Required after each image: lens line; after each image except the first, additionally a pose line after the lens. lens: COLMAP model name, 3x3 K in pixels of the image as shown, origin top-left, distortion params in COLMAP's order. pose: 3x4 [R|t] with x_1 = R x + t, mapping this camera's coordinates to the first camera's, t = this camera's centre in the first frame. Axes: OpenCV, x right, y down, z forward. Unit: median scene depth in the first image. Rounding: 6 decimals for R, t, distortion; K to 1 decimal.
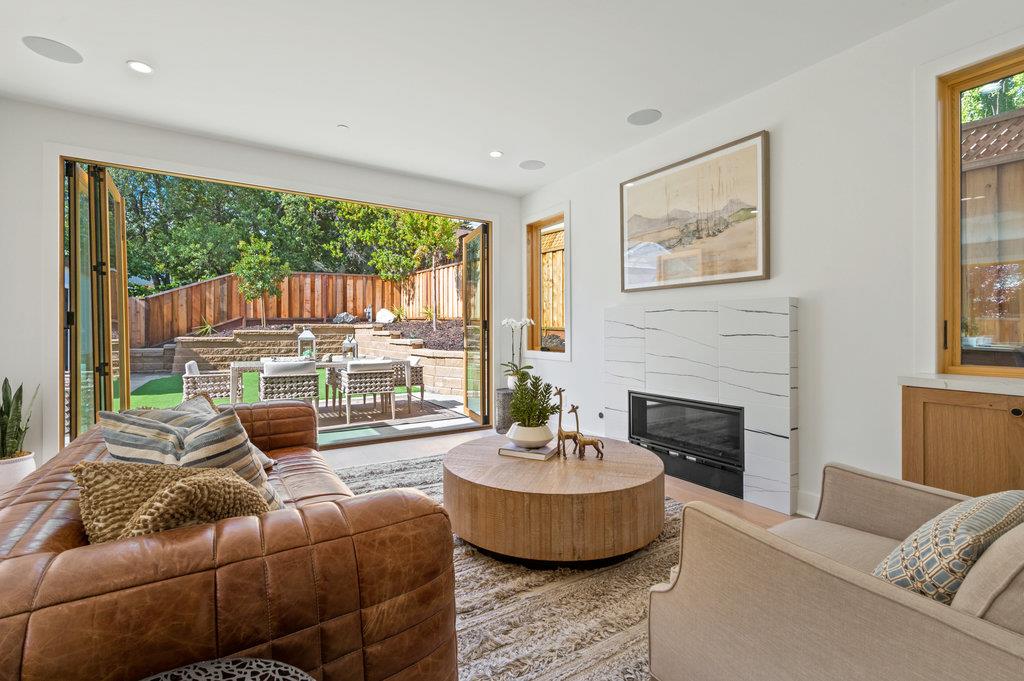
lens RADIAL K [[479.8, 0, 504.5], [0, 479.8, 333.5], [0, 0, 1]] dist [-0.018095, 0.000879]
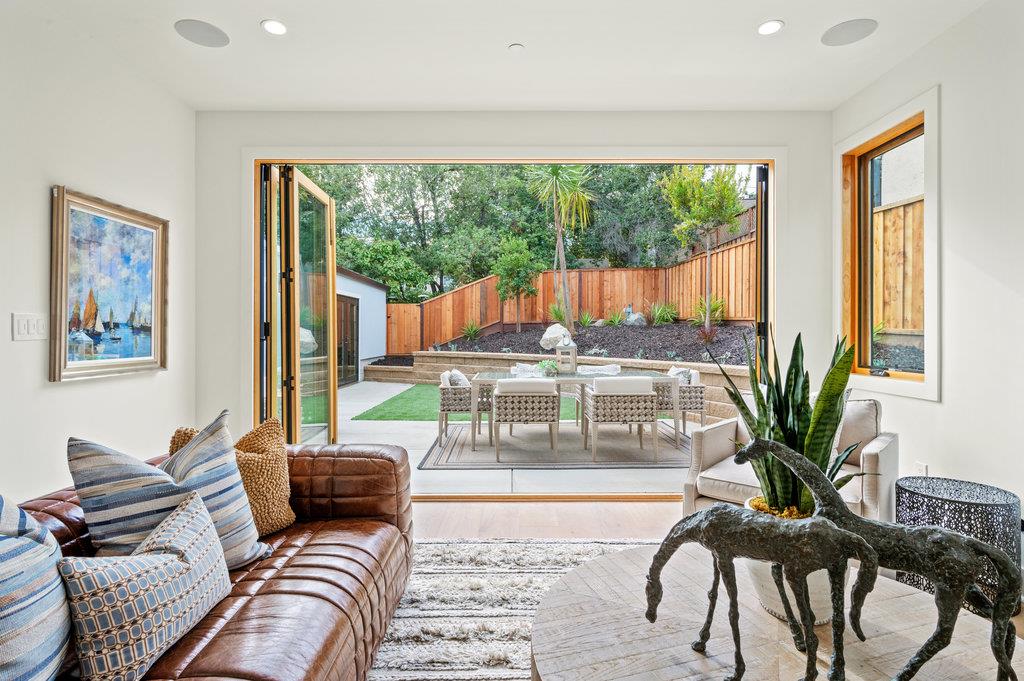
lens RADIAL K [[523.4, 0, 503.8], [0, 523.4, 324.2], [0, 0, 1]] dist [0.003271, -0.000019]
pose [[0.847835, -0.012728, -0.530108, 0.027443], [0.002594, 0.999799, -0.019857, -0.012695], [0.530254, 0.015461, 0.847698, 0.225488]]
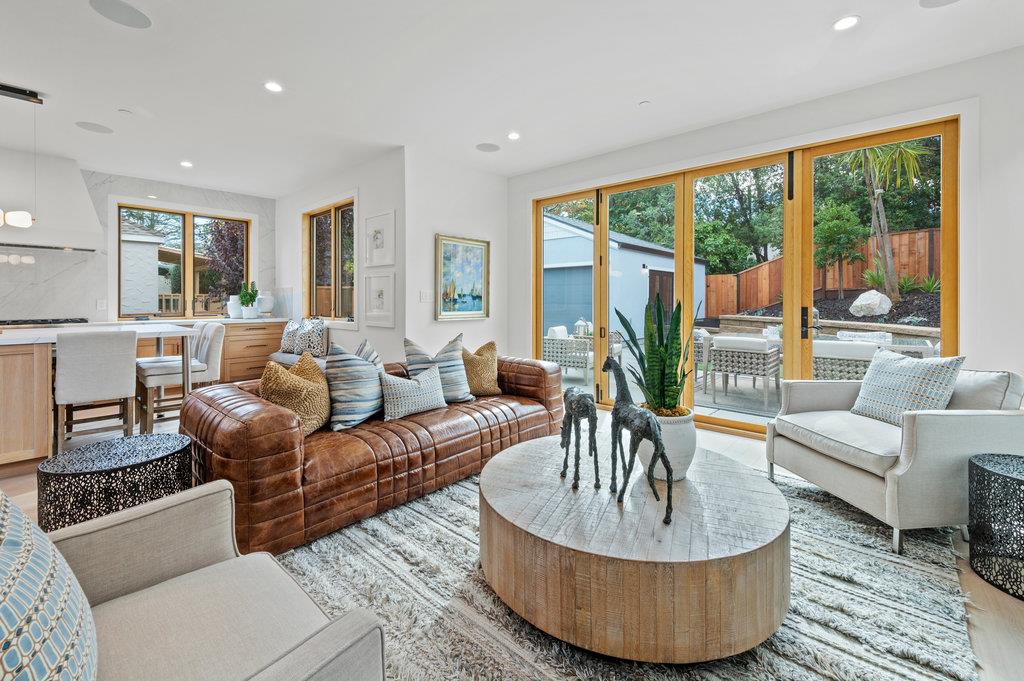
lens RADIAL K [[436.9, 0, 515.2], [0, 436.9, 301.0], [0, 0, 1]] dist [0.003285, -0.000407]
pose [[0.247542, -0.002980, -0.968872, 0.346309], [0.000455, 0.999996, -0.002959, -0.008304], [0.968877, 0.000292, 0.247543, 0.350236]]
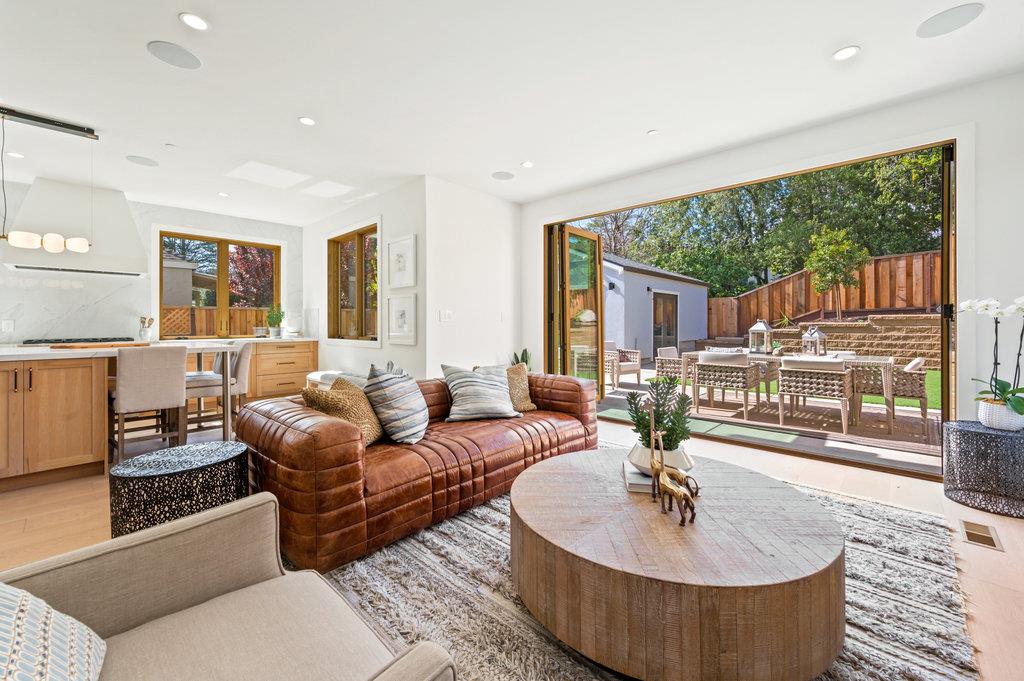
lens RADIAL K [[403.0, 0, 488.4], [0, 403.0, 322.8], [0, 0, 1]] dist [-0.000255, 0.000562]
pose [[0.214550, -0.005675, -0.976697, 0.293932], [-0.001643, 0.999980, -0.006171, 0.000510], [0.976712, 0.002928, 0.214536, 0.282259]]
